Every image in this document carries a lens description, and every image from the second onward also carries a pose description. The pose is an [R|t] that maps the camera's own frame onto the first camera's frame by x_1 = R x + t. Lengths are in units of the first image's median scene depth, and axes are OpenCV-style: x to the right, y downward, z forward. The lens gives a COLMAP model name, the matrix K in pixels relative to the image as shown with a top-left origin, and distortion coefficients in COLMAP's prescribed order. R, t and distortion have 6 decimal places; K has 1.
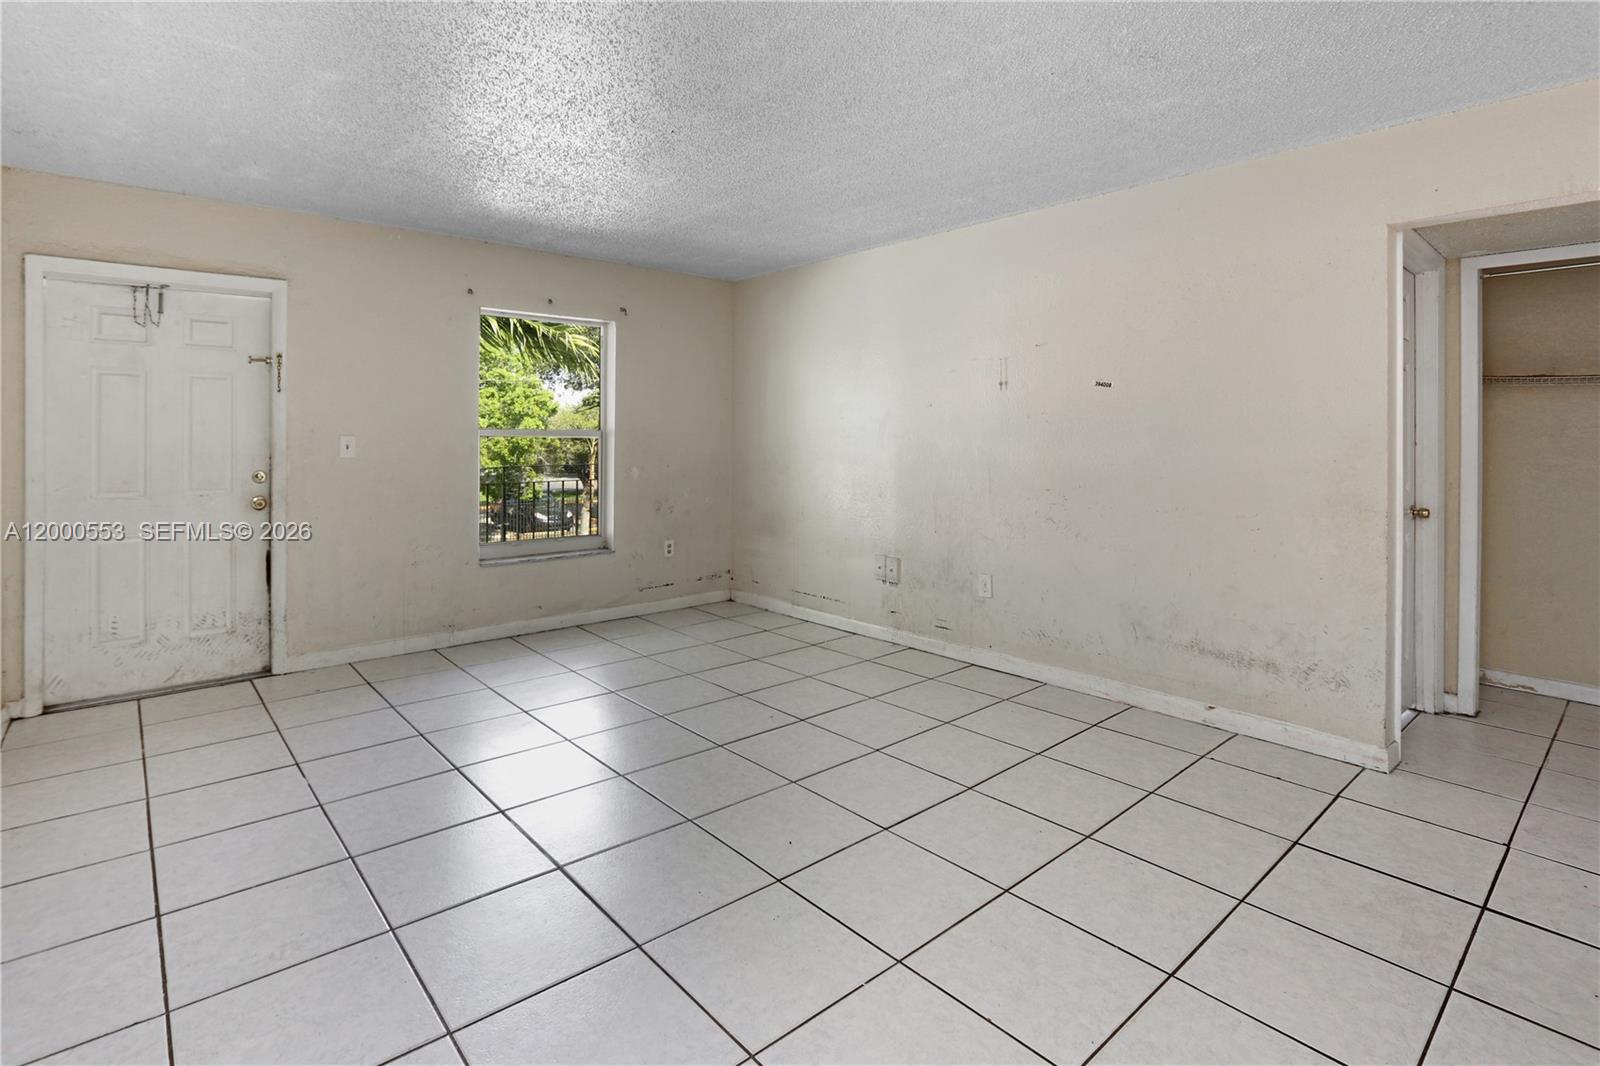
lens RADIAL K [[775.5, 0, 796.2], [0, 775.5, 440.8], [0, 0, 1]] dist [-0.033395, 0.000767]
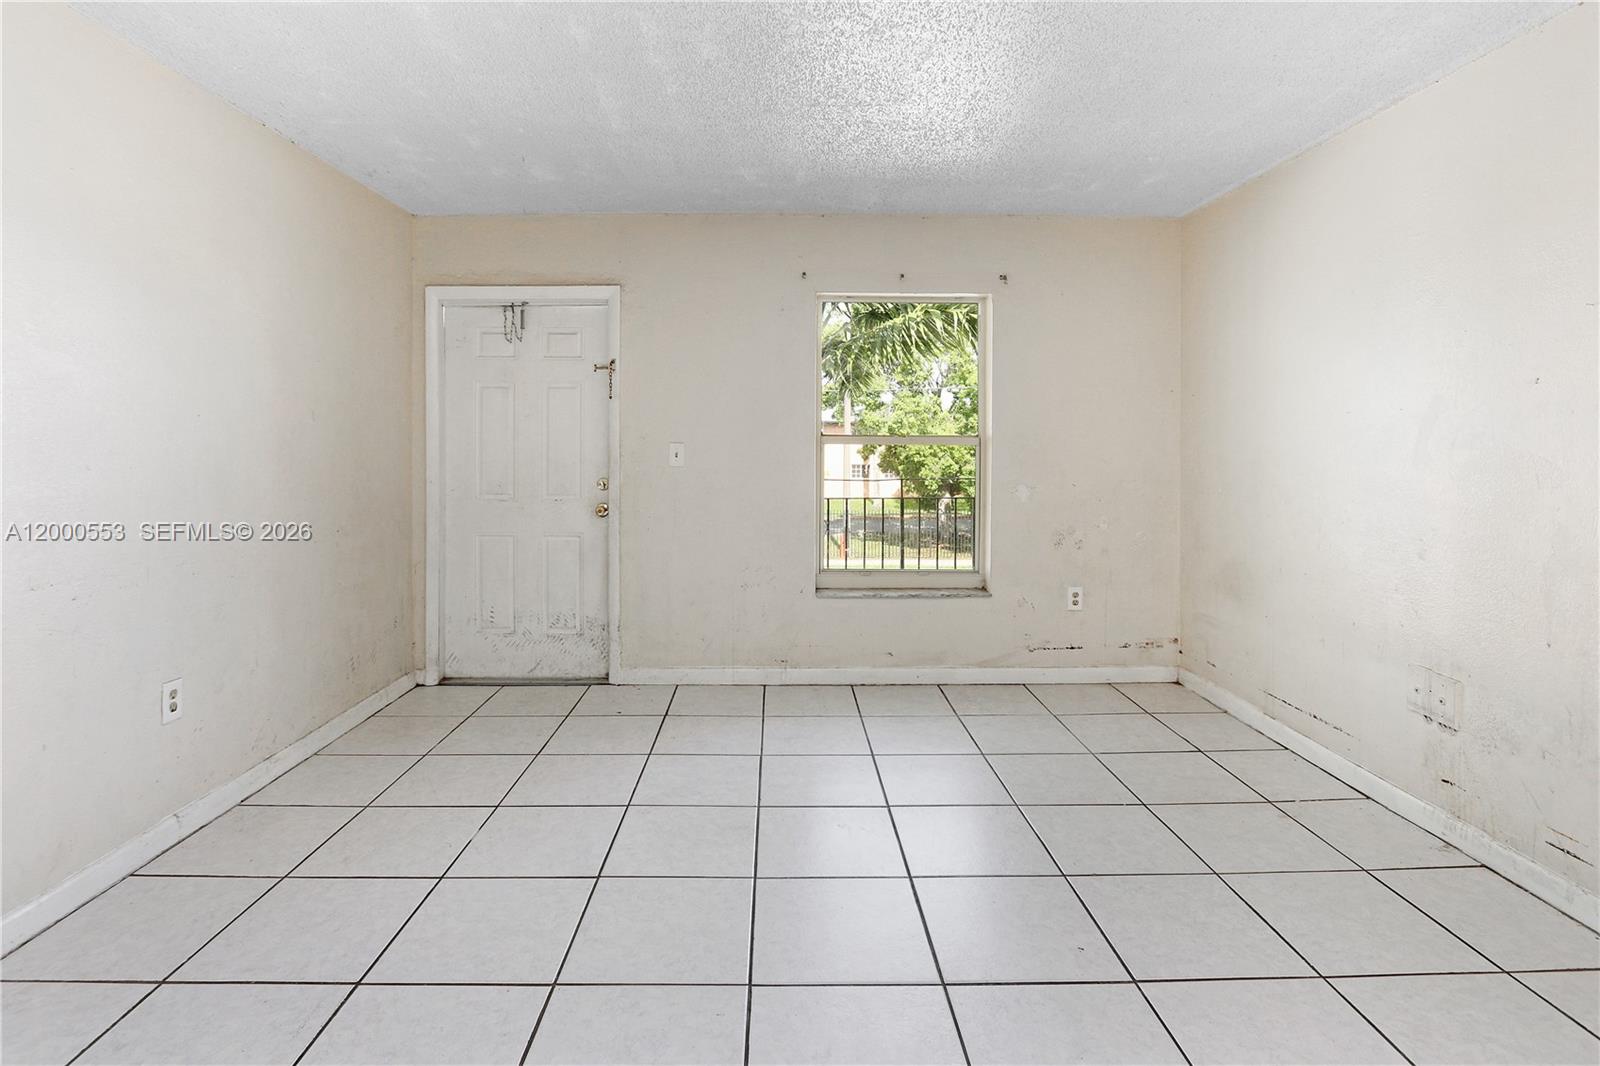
lens RADIAL K [[775.5, 0, 796.2], [0, 775.5, 440.8], [0, 0, 1]] dist [-0.033395, 0.000767]
pose [[0.756810, -0.002945, -0.653628, 0.156989], [-0.004987, 0.999935, -0.010279, -0.000299], [0.653616, 0.011039, 0.756746, 0.395889]]
